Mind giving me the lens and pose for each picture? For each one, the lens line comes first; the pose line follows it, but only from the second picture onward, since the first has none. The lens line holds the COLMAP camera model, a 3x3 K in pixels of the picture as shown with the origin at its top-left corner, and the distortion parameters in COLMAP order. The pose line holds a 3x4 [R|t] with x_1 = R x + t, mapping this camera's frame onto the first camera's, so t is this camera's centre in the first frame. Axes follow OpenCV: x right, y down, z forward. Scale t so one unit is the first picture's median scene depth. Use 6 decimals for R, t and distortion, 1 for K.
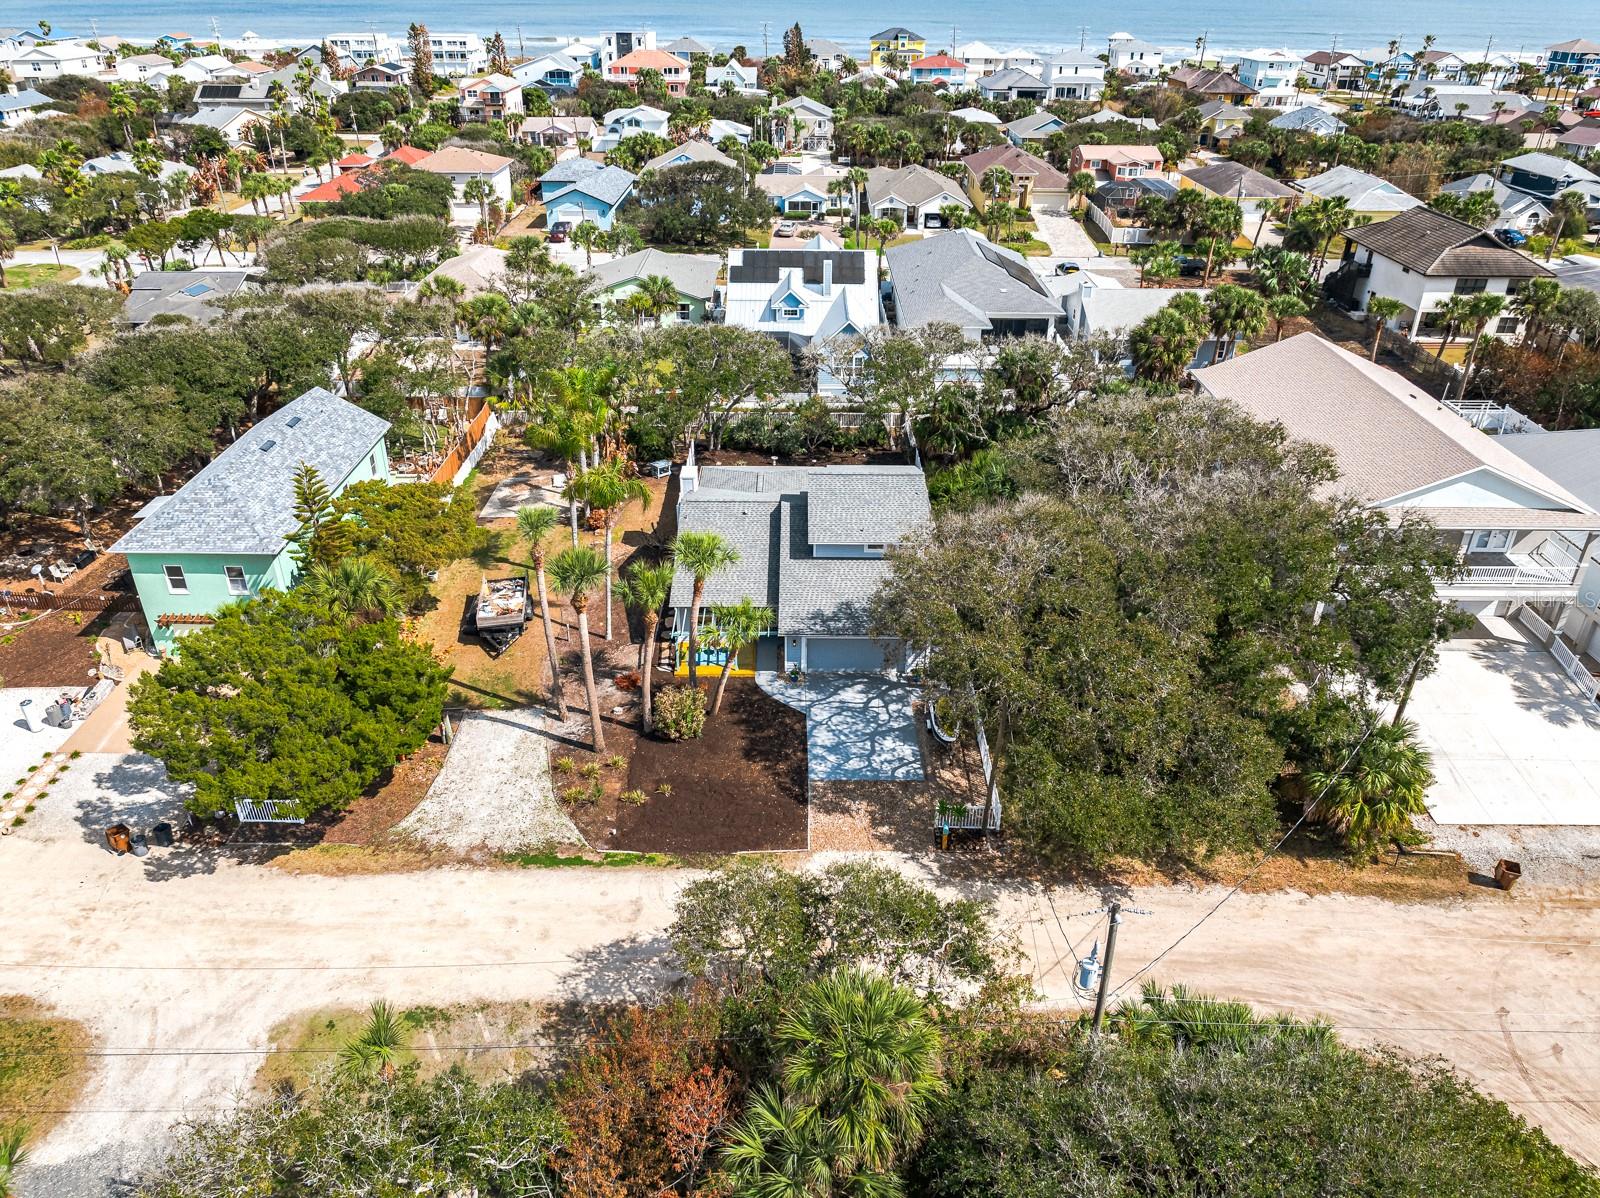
lens RADIAL K [[1107.3, 0, 800.0], [0, 1107.3, 599.0], [0, 0, 1]] dist [-0.022588, 0.007902]
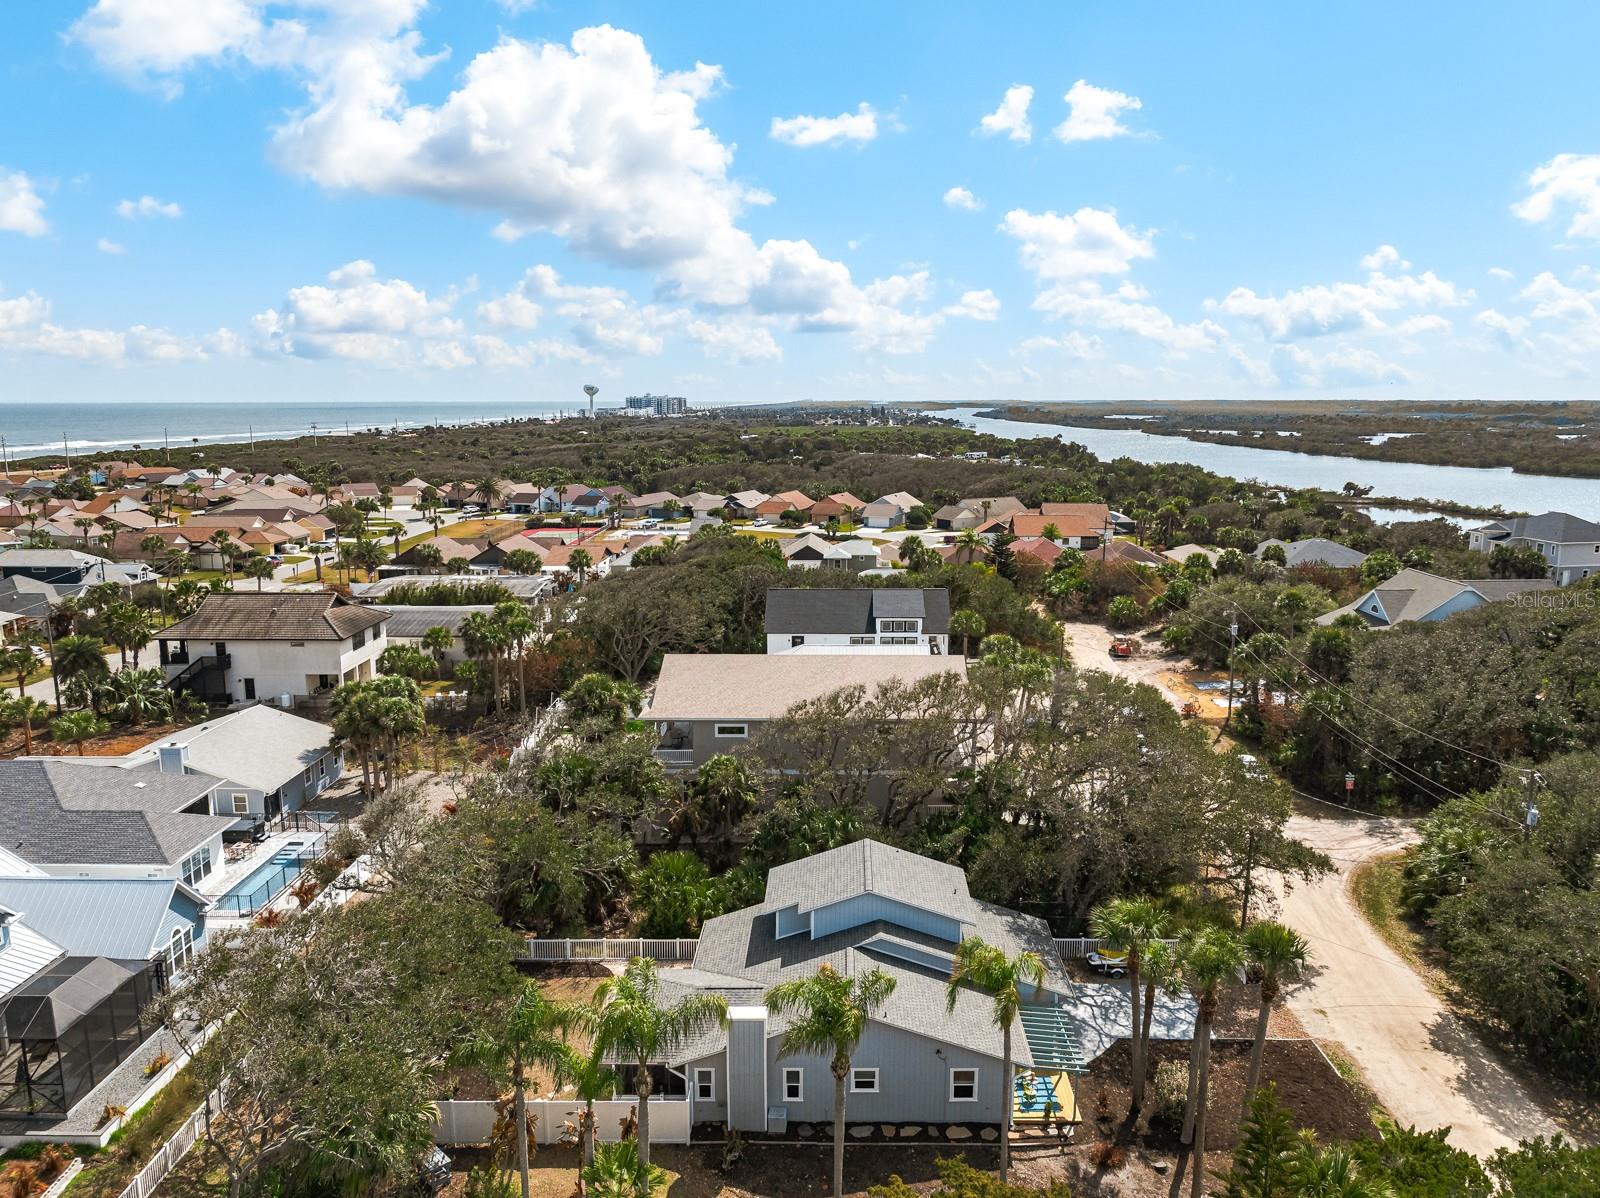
lens RADIAL K [[1148.5, 0, 850.7], [0, 1148.5, 596.2], [0, 0, 1]] dist [-0.029527, 0.004847]
pose [[-0.001837, -0.175639, 0.984453, -0.498488], [0.493734, 0.855935, 0.153631, -0.273048], [-0.869611, 0.486340, 0.085146, 0.501804]]
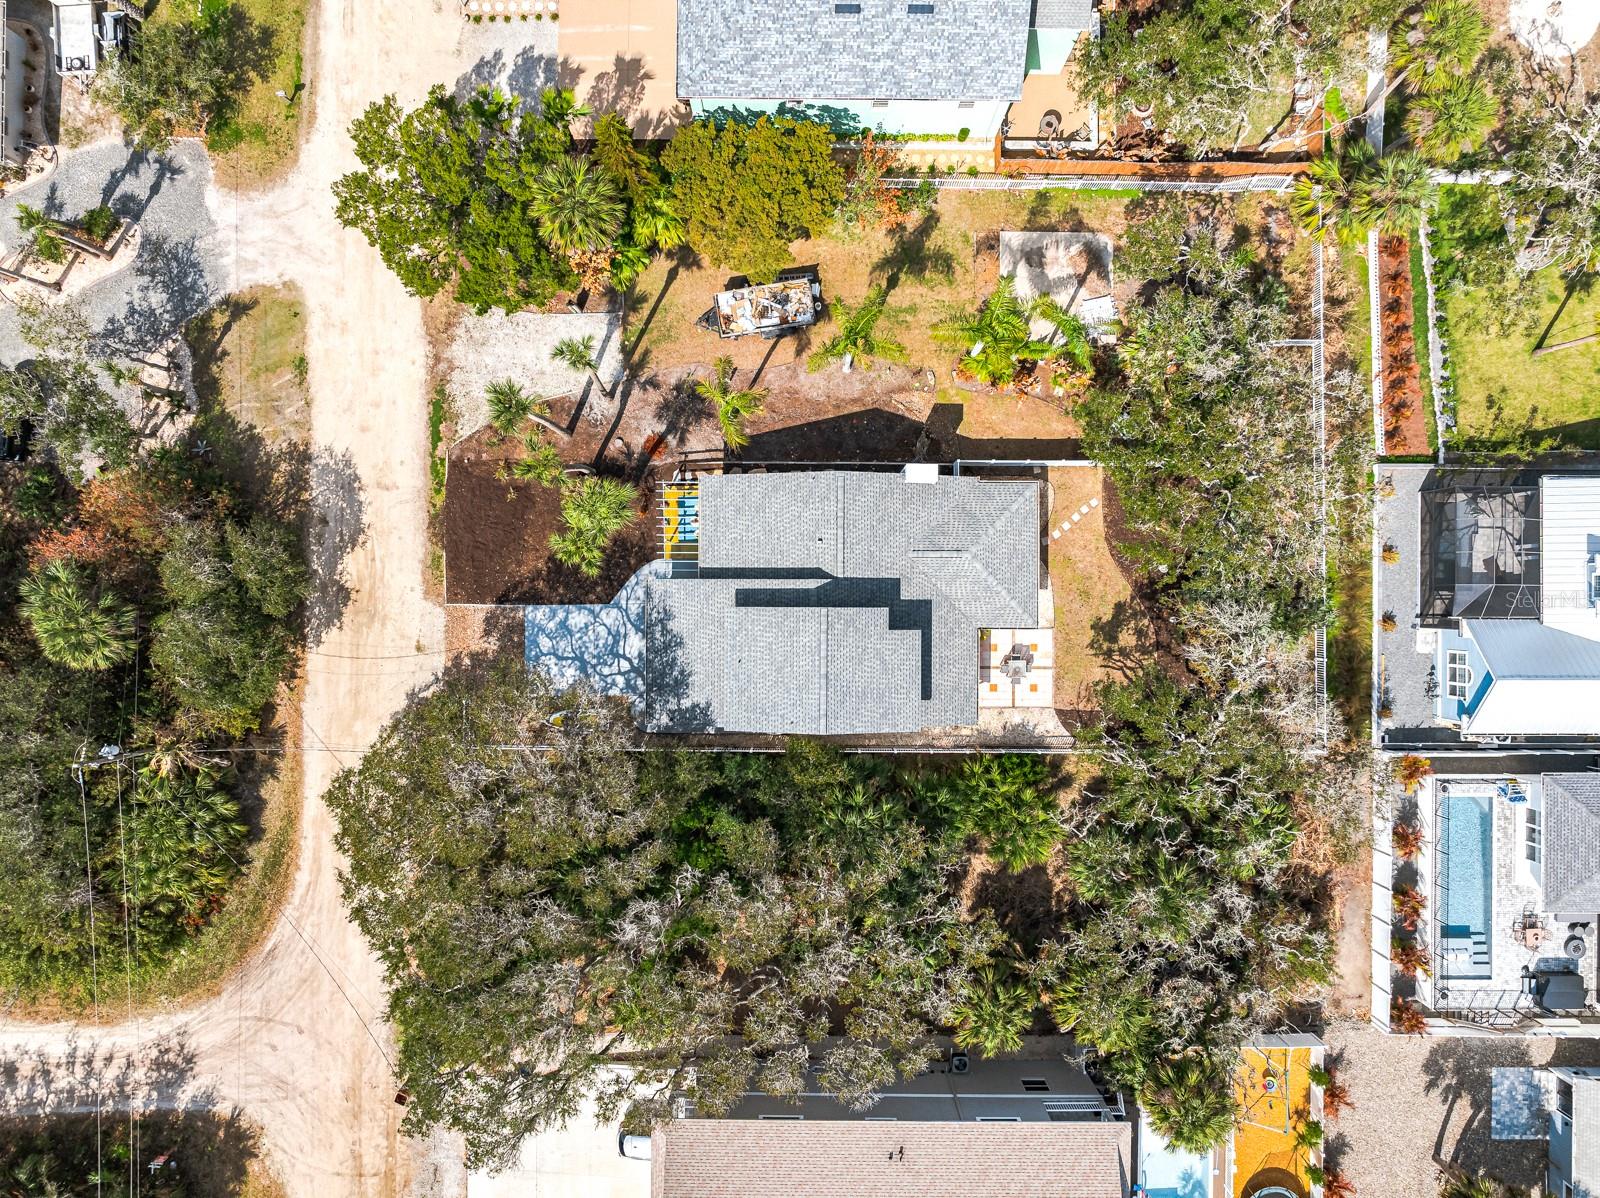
lens RADIAL K [[1118.0, 0, 798.3], [0, 1118.0, 600.2], [0, 0, 1]] dist [-0.031304, 0.016163]
pose [[-0.005291, 0.999913, -0.012081, 0.007695], [-0.500040, 0.007817, 0.865967, -0.548903], [0.865986, 0.010623, 0.499955, 0.313860]]
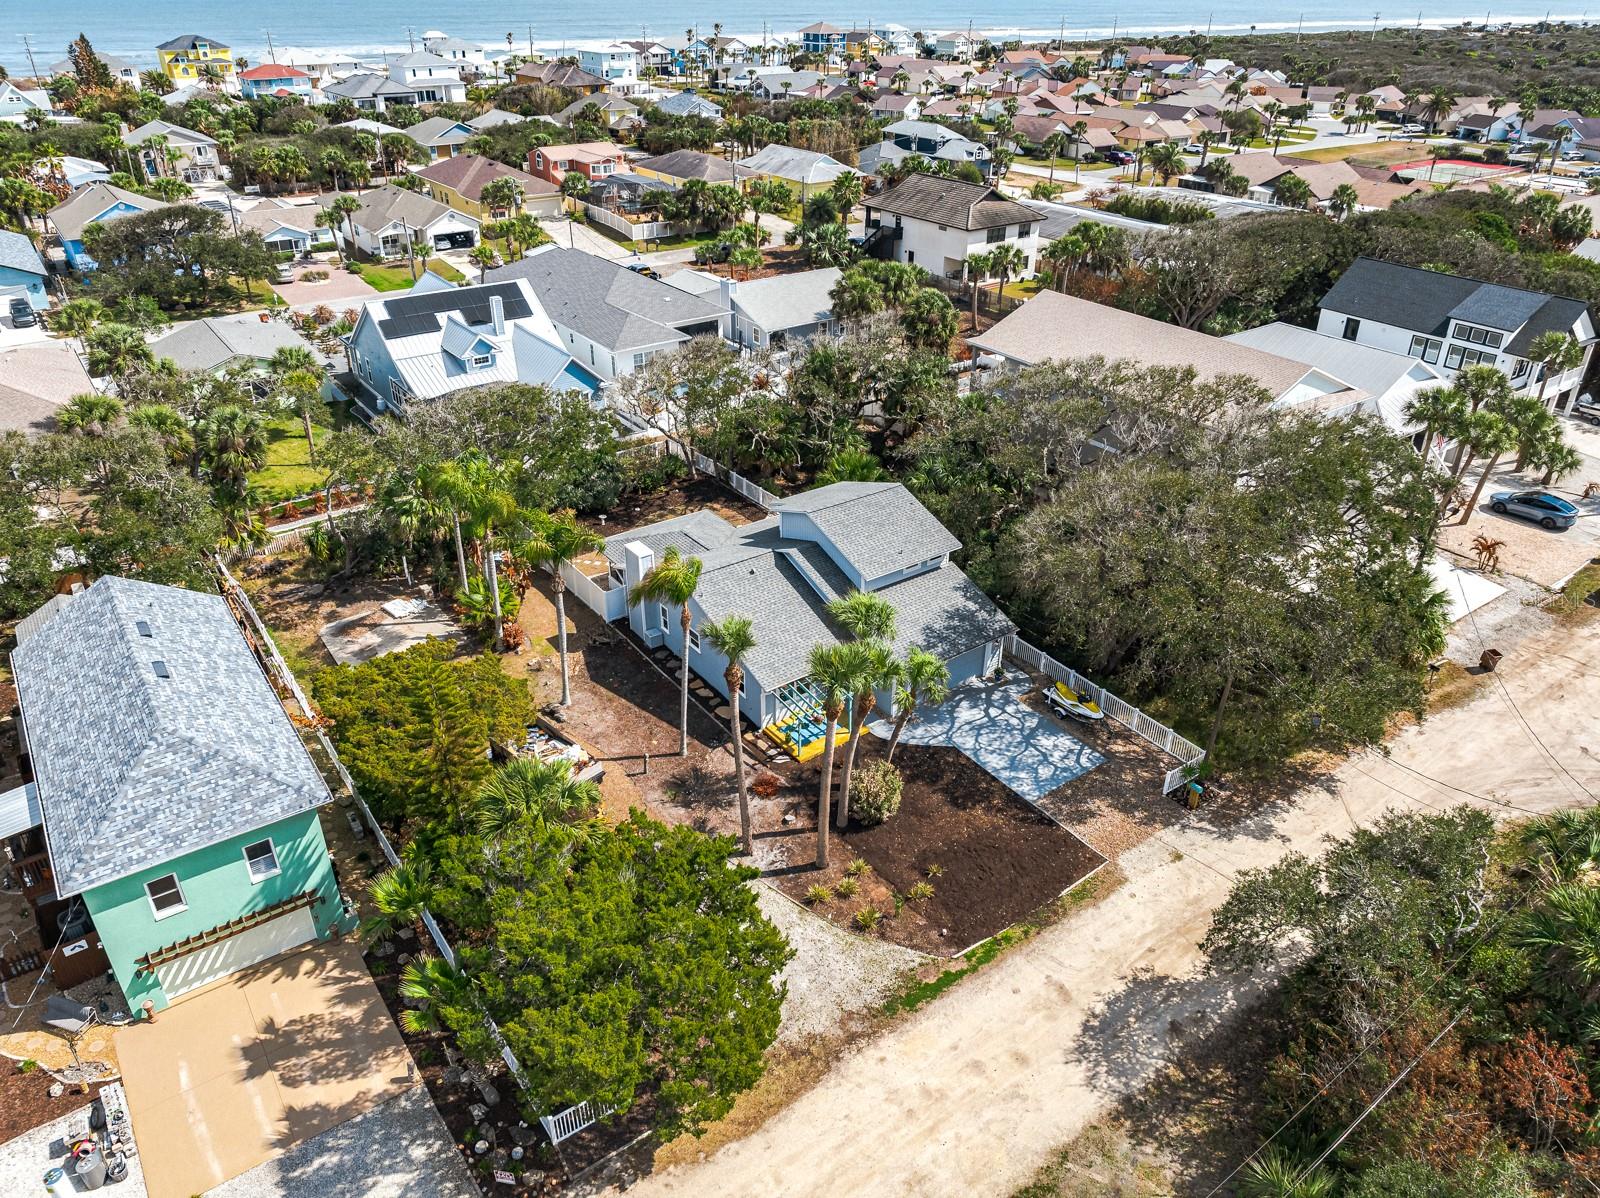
lens RADIAL K [[1118.0, 0, 798.3], [0, 1118.0, 600.2], [0, 0, 1]] dist [-0.031304, 0.016163]
pose [[0.810032, -0.289232, 0.510091, -0.305481], [0.288476, 0.953902, 0.082778, -0.074715], [-0.510519, 0.080096, 0.856128, 0.119738]]
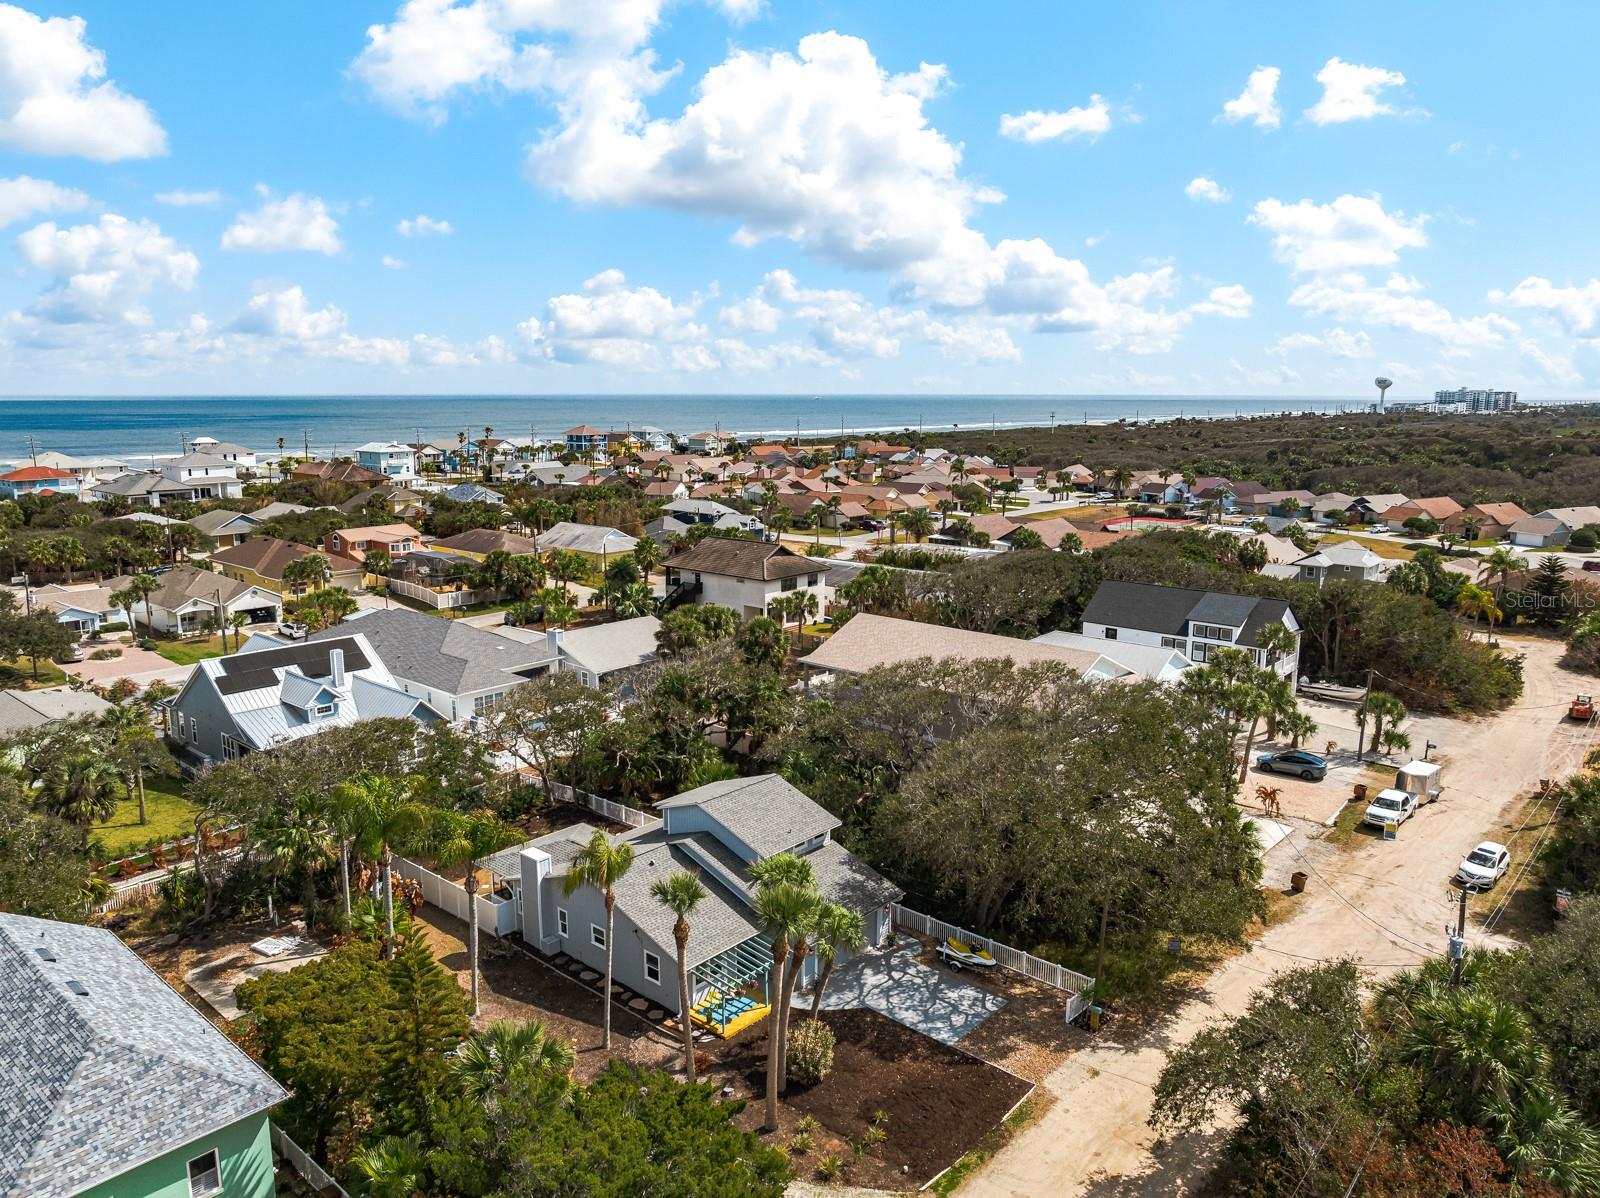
lens RADIAL K [[1130.1, 0, 797.2], [0, 1130.1, 604.3], [0, 0, 1]] dist [-0.030638, 0.007760]
pose [[0.662799, -0.144301, 0.734761, -0.397968], [0.373431, 0.914222, -0.157312, -0.050975], [-0.649035, 0.378649, 0.659832, 0.121489]]
